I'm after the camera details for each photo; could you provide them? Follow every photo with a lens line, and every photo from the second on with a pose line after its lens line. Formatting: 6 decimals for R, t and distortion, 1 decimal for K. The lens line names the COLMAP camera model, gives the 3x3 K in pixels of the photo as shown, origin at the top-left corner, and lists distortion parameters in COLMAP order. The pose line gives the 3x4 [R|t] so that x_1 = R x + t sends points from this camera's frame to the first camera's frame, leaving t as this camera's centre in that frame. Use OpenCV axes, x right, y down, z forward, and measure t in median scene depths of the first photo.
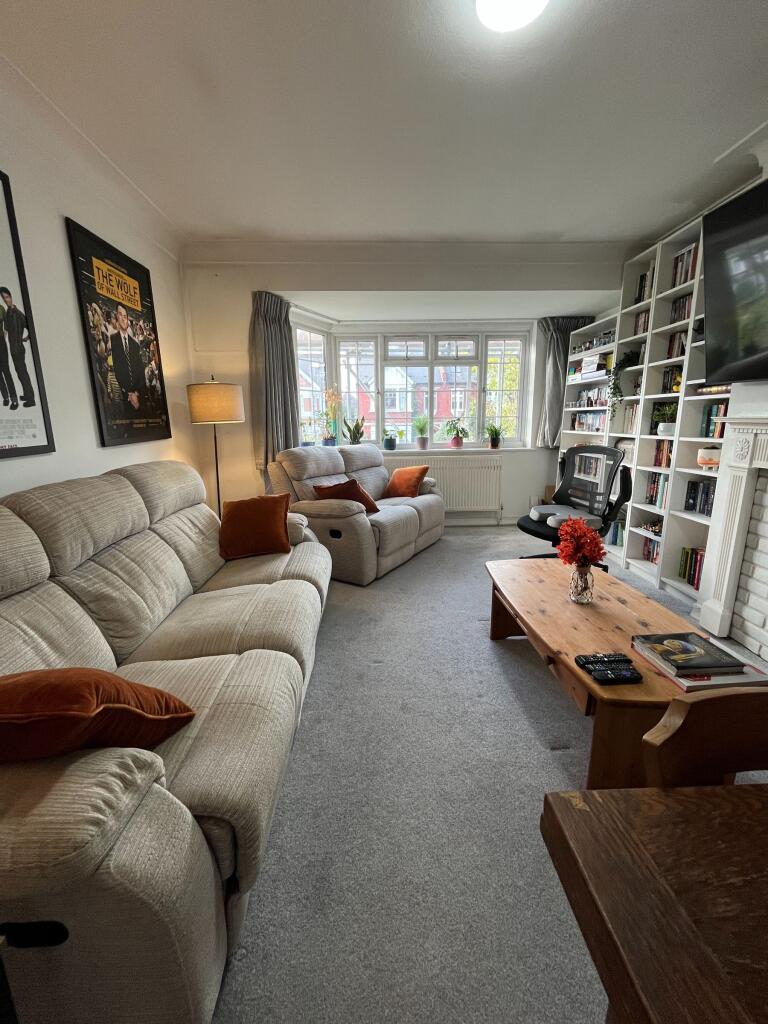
lens RADIAL K [[411.0, 0, 384.4], [0, 411.0, 505.4], [0, 0, 1]] dist [-0.004332, -0.000282]
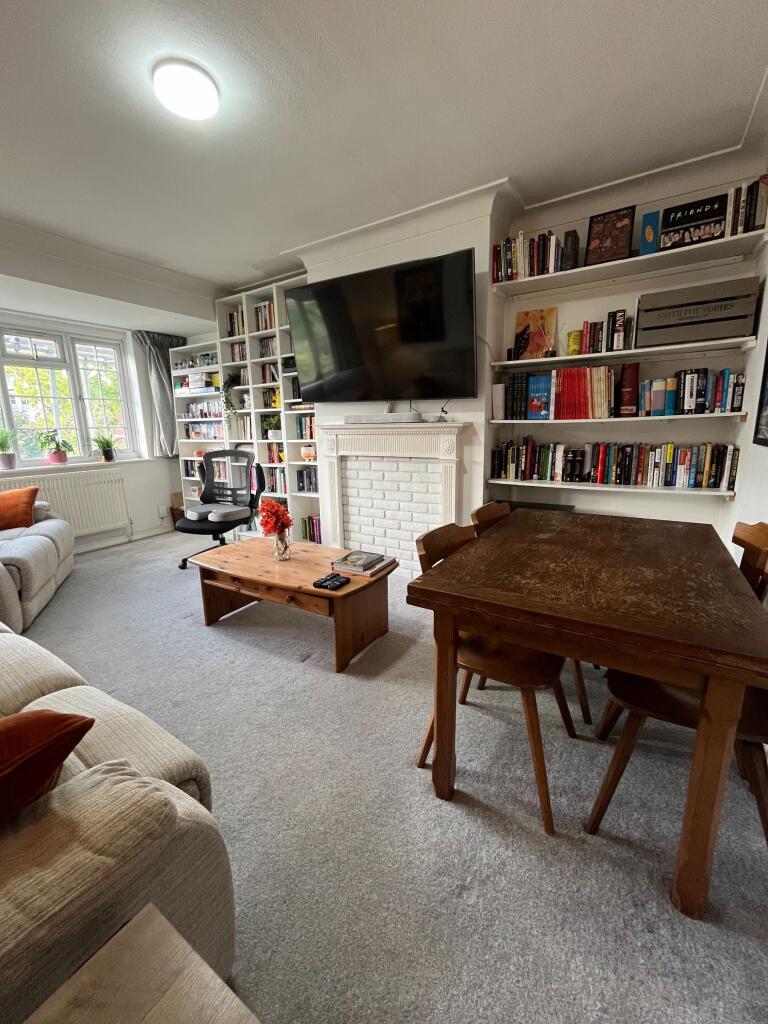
lens RADIAL K [[411.0, 0, 384.4], [0, 411.0, 505.4], [0, 0, 1]] dist [-0.004332, -0.000282]
pose [[0.554791, -0.158421, 0.816768, -0.240173], [0.183486, 0.980831, 0.065609, 0.018547], [-0.811505, 0.113466, 0.573224, -0.038396]]
